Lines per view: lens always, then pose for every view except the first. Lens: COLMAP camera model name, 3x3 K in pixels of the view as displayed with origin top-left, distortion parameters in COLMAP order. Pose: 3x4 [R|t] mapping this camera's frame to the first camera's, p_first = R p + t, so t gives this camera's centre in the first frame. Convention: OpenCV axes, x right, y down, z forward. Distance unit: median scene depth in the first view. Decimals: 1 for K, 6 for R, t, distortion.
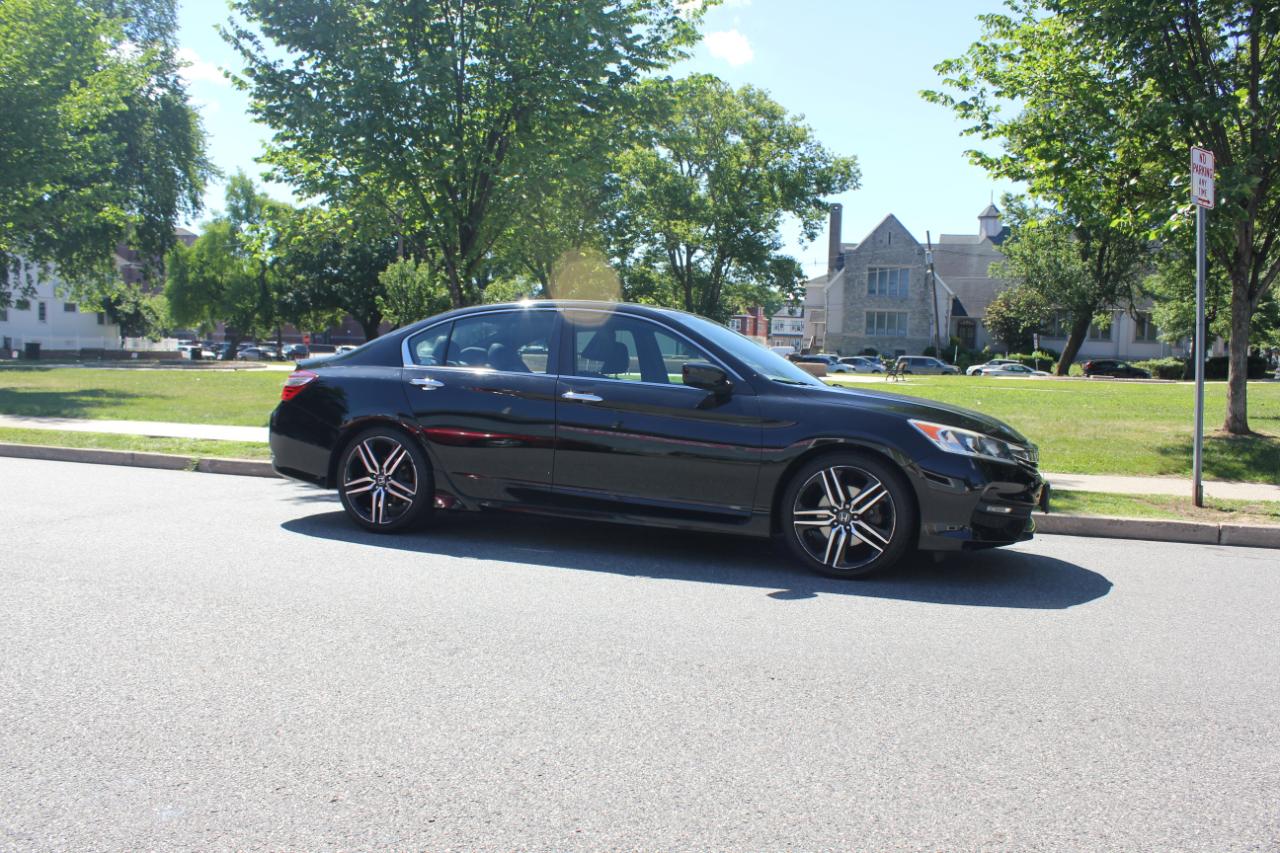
lens RADIAL K [[1142.3, 0, 637.4], [0, 1142.3, 428.8], [0, 0, 1]] dist [-0.171256, 0.165846]
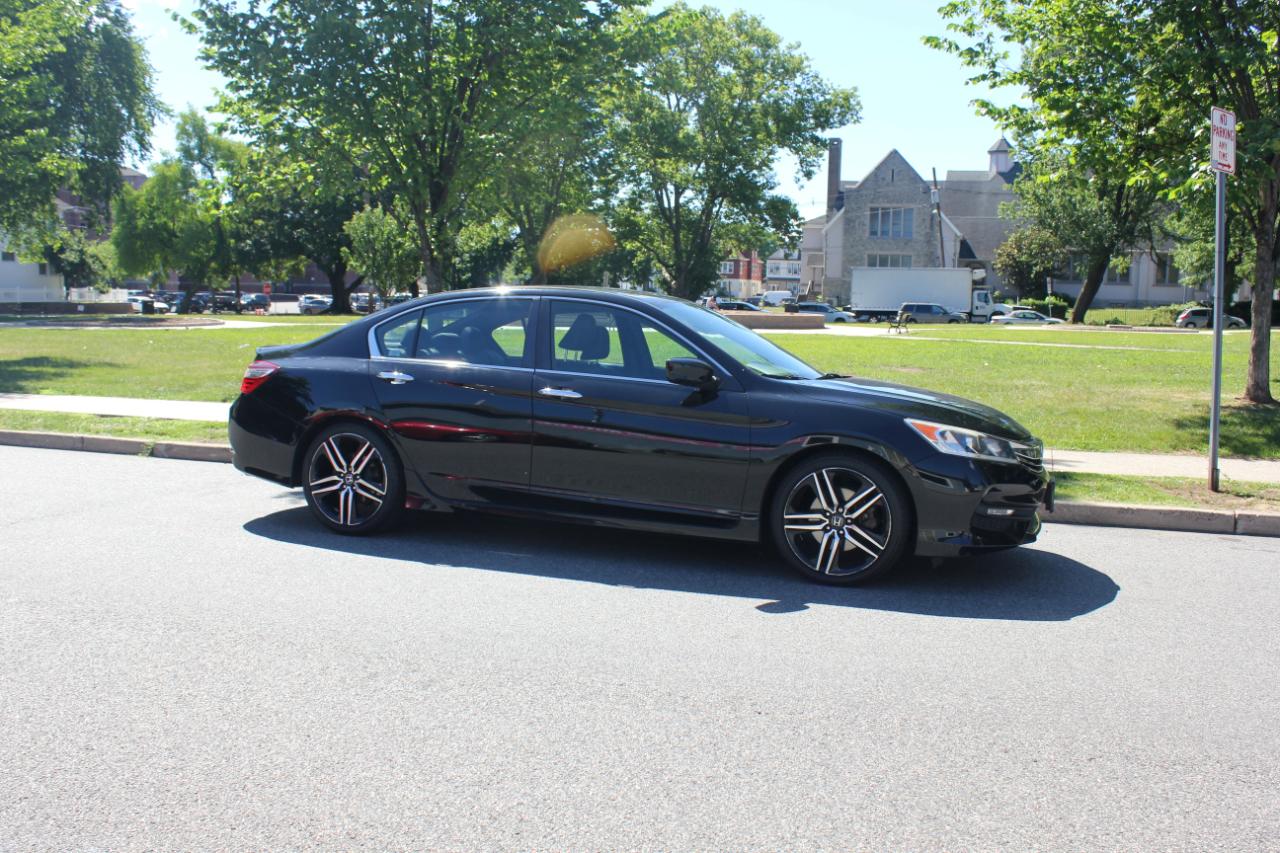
lens RADIAL K [[1221.3, 0, 641.1], [0, 1221.3, 427.4], [0, 0, 1]] dist [-0.152108, 0.150107]
pose [[0.999868, -0.009794, 0.012976, 0.001283], [0.009199, 0.998938, 0.045155, -0.011289], [-0.013404, -0.045030, 0.998896, -0.002810]]
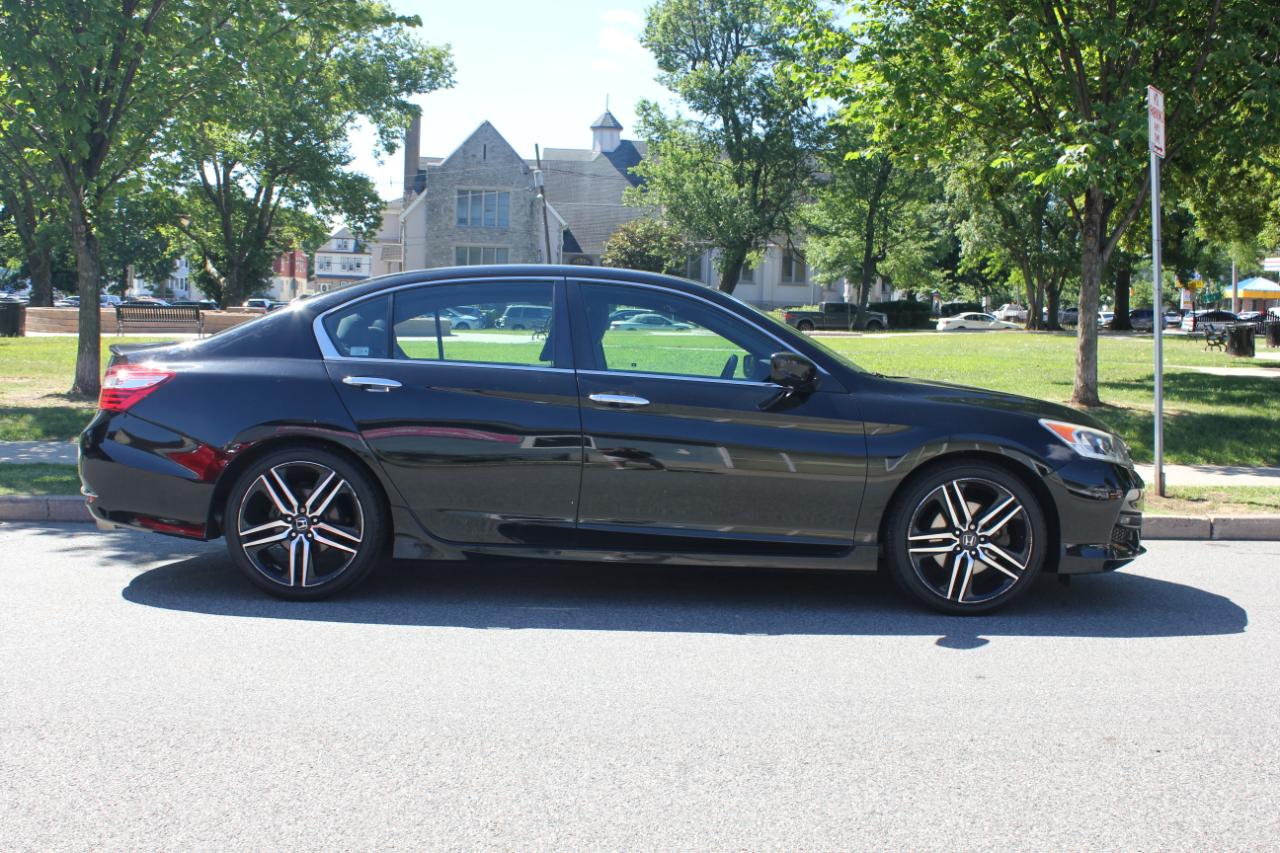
lens RADIAL K [[1483.1, 0, 621.3], [0, 1483.1, 423.7], [0, 0, 1]] dist [-0.123643, 0.276665]
pose [[0.928411, -0.033639, 0.370029, -0.103340], [0.025576, 0.999317, 0.026676, -0.009579], [-0.370673, -0.015302, 0.928637, 0.025312]]
